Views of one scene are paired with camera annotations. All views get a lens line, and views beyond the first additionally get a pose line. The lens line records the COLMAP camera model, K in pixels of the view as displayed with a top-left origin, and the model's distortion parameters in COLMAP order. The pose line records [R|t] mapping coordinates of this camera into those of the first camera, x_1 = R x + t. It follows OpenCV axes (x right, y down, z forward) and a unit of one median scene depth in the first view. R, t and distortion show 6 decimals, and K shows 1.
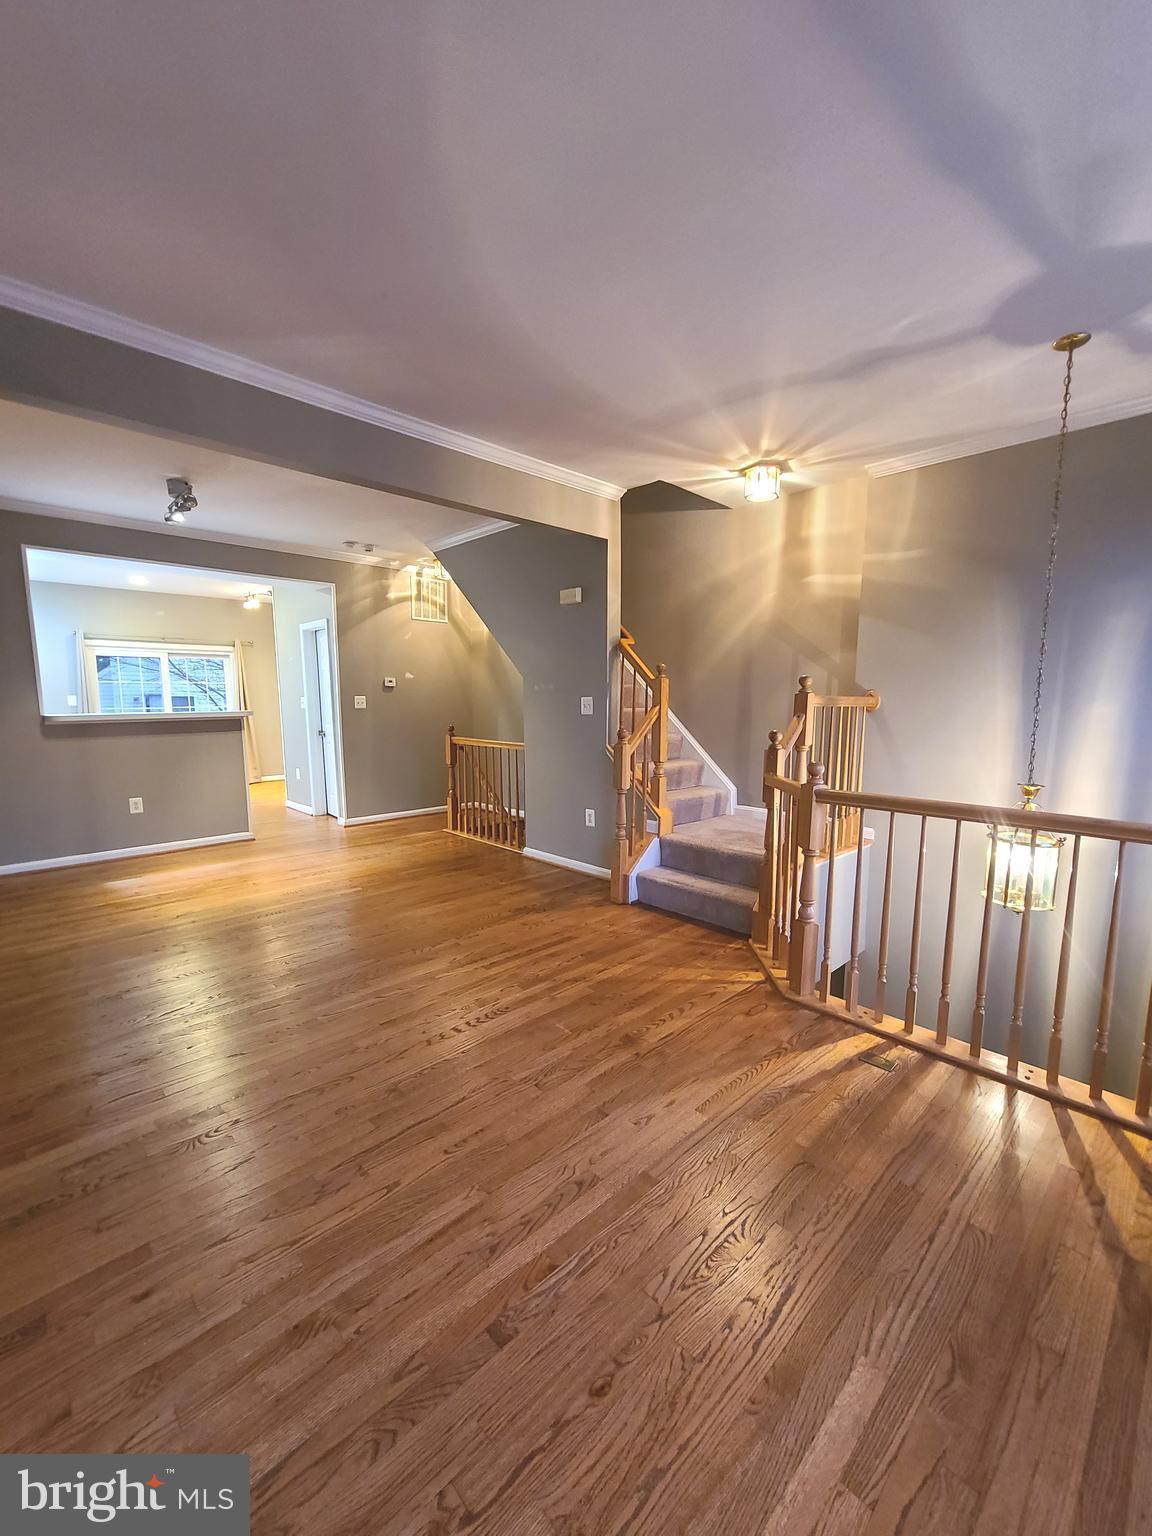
lens RADIAL K [[626.3, 0, 584.9], [0, 626.3, 783.8], [0, 0, 1]] dist [-0.003784, 0.001174]
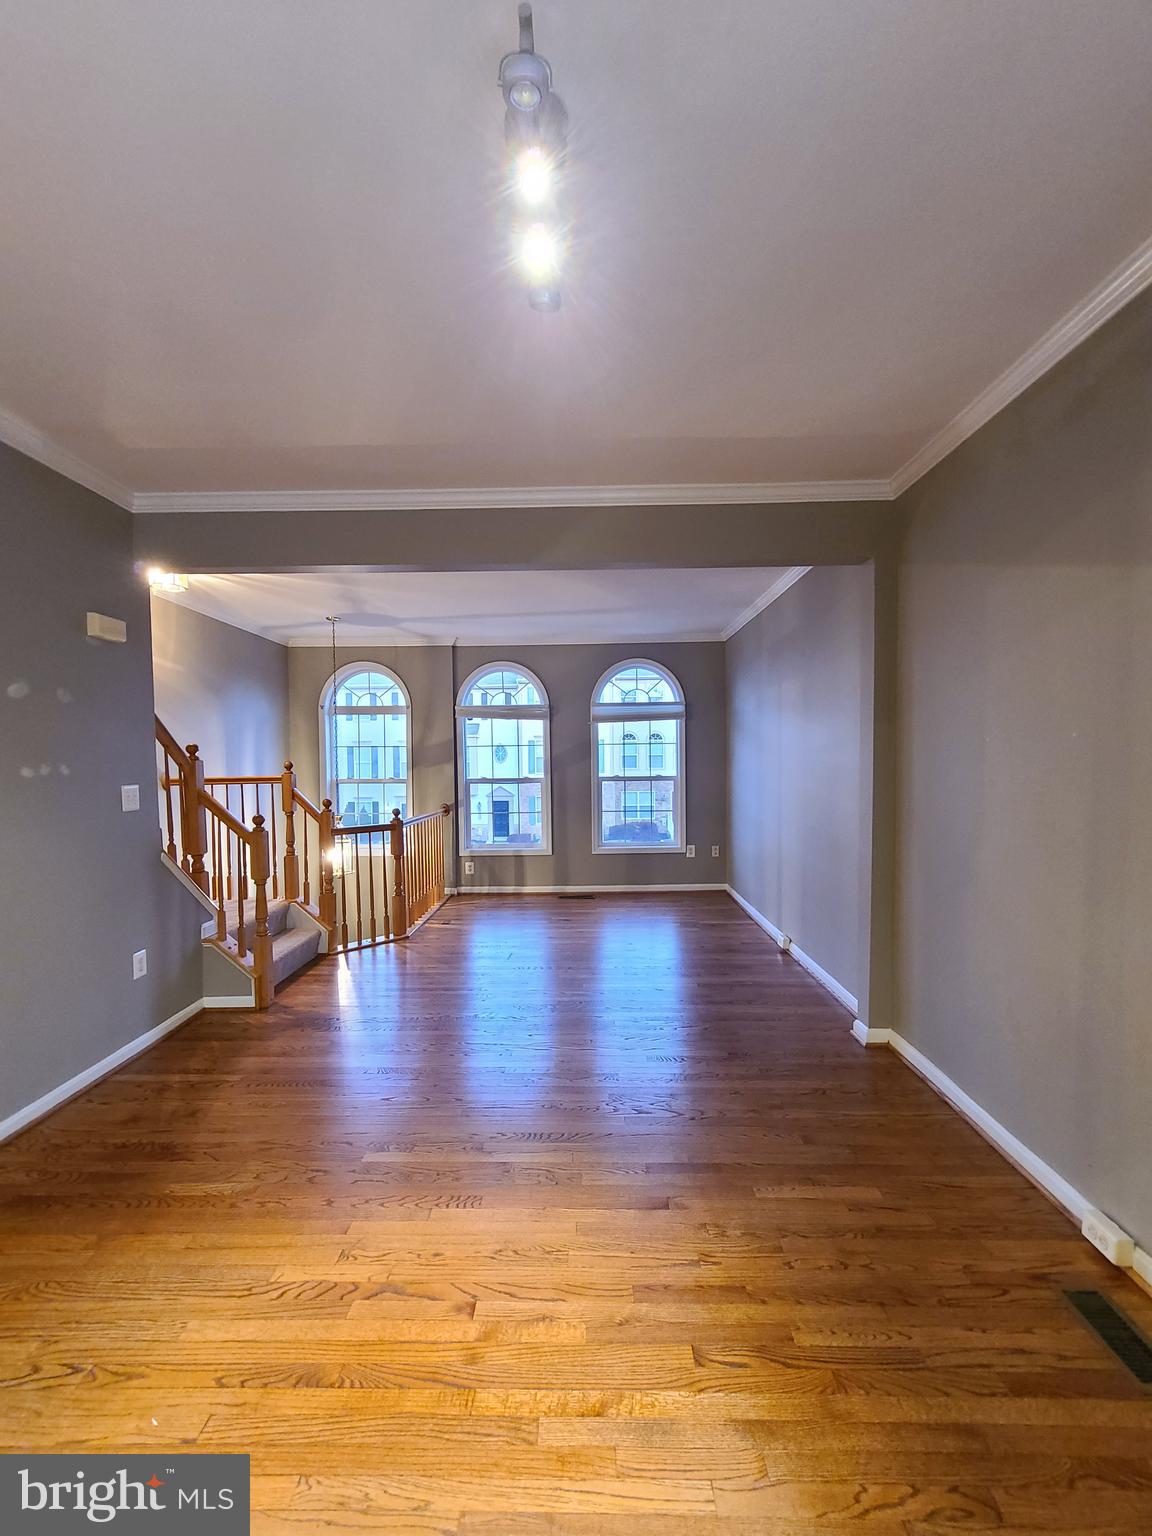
lens RADIAL K [[626.3, 0, 568.8], [0, 626.3, 776.2], [0, 0, 1]] dist [-0.003784, 0.001174]
pose [[-0.698490, -0.008000, 0.715575, -0.868375], [0.111377, 0.986537, 0.119746, -0.190576], [-0.706899, 0.163340, -0.688196, 1.222933]]
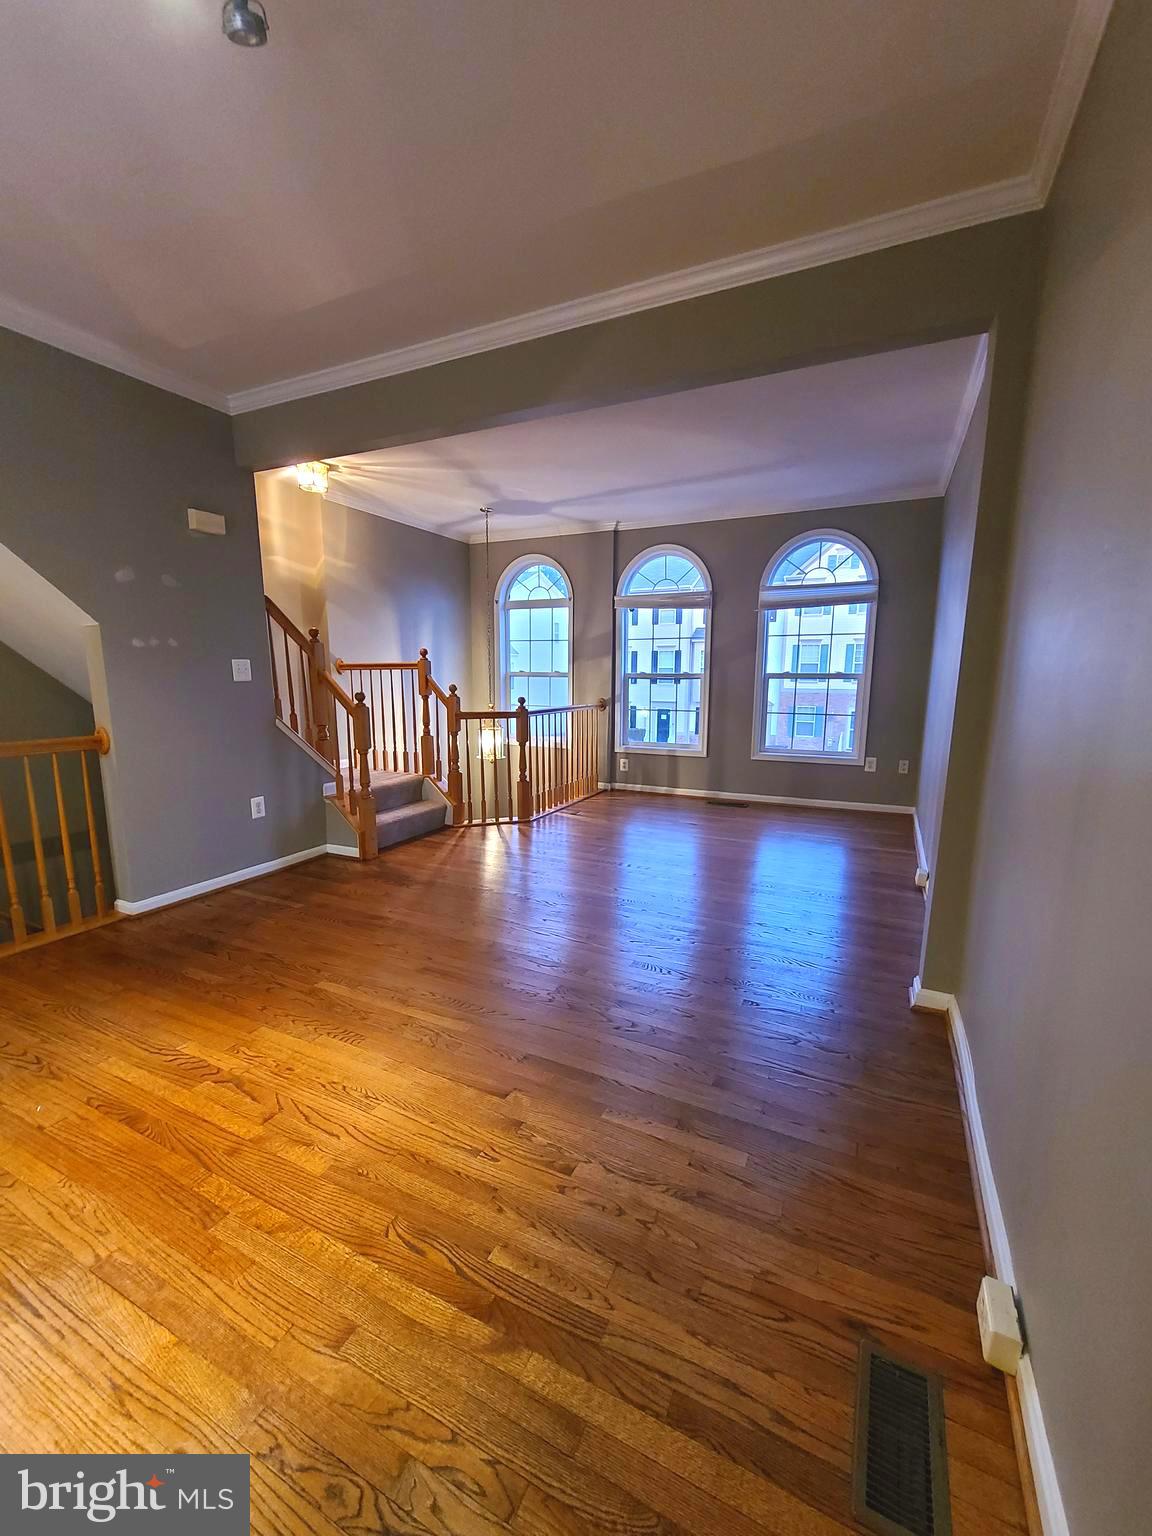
lens RADIAL K [[626.3, 0, 568.1], [0, 626.3, 778.3], [0, 0, 1]] dist [-0.003784, 0.001174]
pose [[-0.328369, -0.159294, 0.931021, -0.979606], [0.128976, 0.968883, 0.211261, -0.115444], [-0.935703, 0.189451, -0.297605, 0.949984]]
